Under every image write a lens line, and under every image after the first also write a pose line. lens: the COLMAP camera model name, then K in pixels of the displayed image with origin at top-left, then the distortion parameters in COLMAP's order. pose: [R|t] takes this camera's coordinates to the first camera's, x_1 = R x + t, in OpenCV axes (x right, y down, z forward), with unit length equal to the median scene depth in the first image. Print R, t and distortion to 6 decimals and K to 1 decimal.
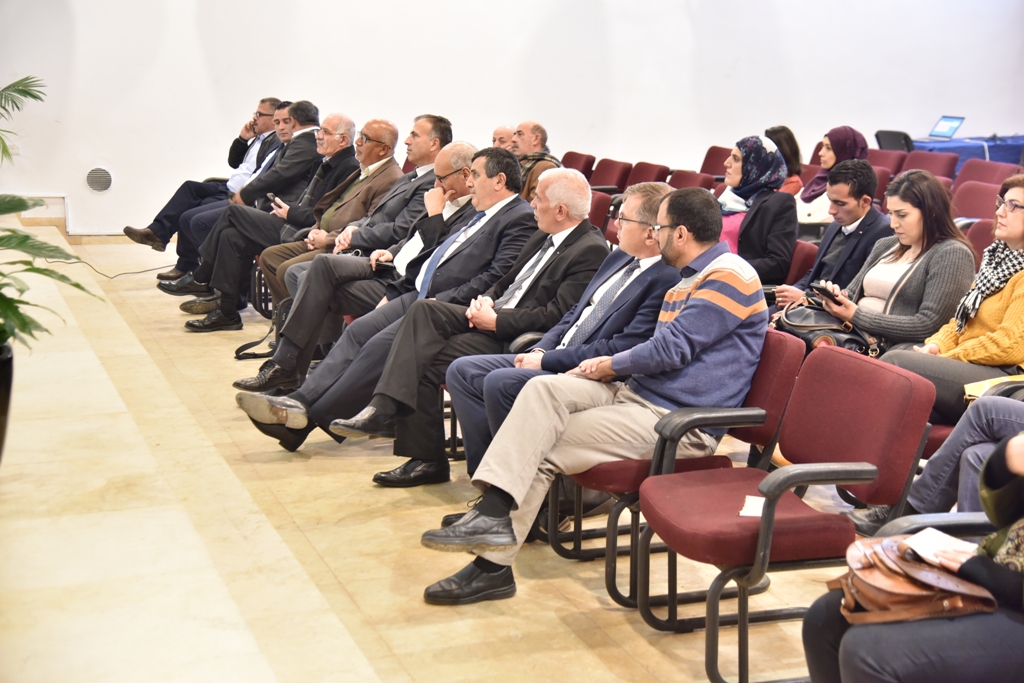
lens RADIAL K [[1535.7, 0, 512.0], [0, 1535.7, 341.5], [0, 0, 1]] dist [0.232150, 0.111623]
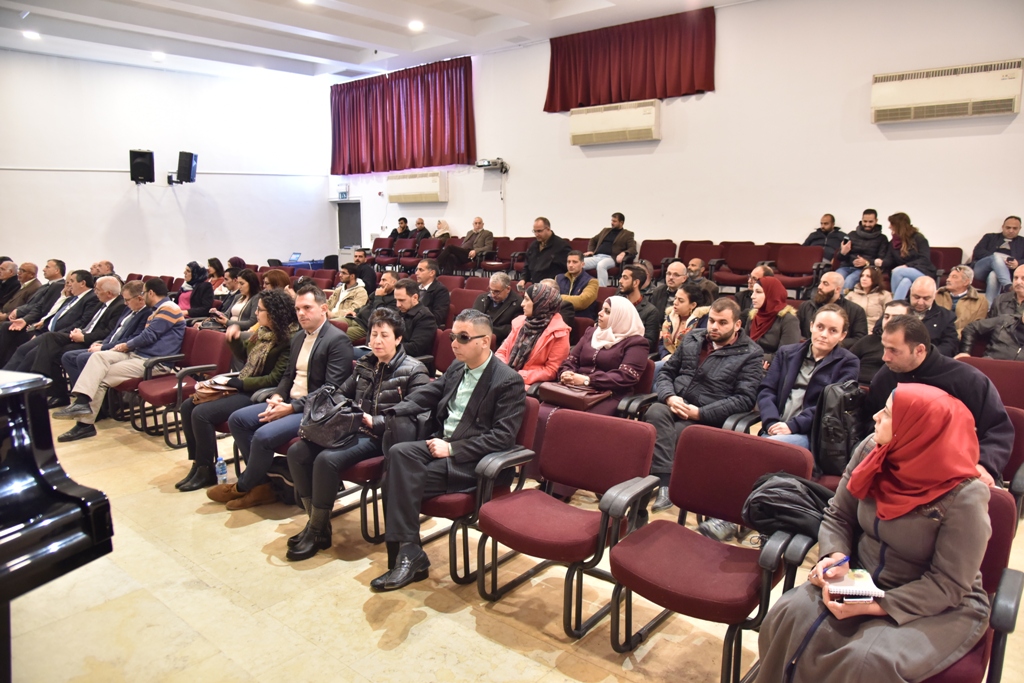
lens RADIAL K [[699.4, 0, 512.0], [0, 699.4, 341.5], [0, 0, 1]] dist [-0.120745, 0.071828]
pose [[0.867513, -0.099707, 0.487318, 0.060724], [0.108775, 0.994019, 0.009740, 0.058947], [-0.485374, 0.044559, 0.873170, -0.304463]]
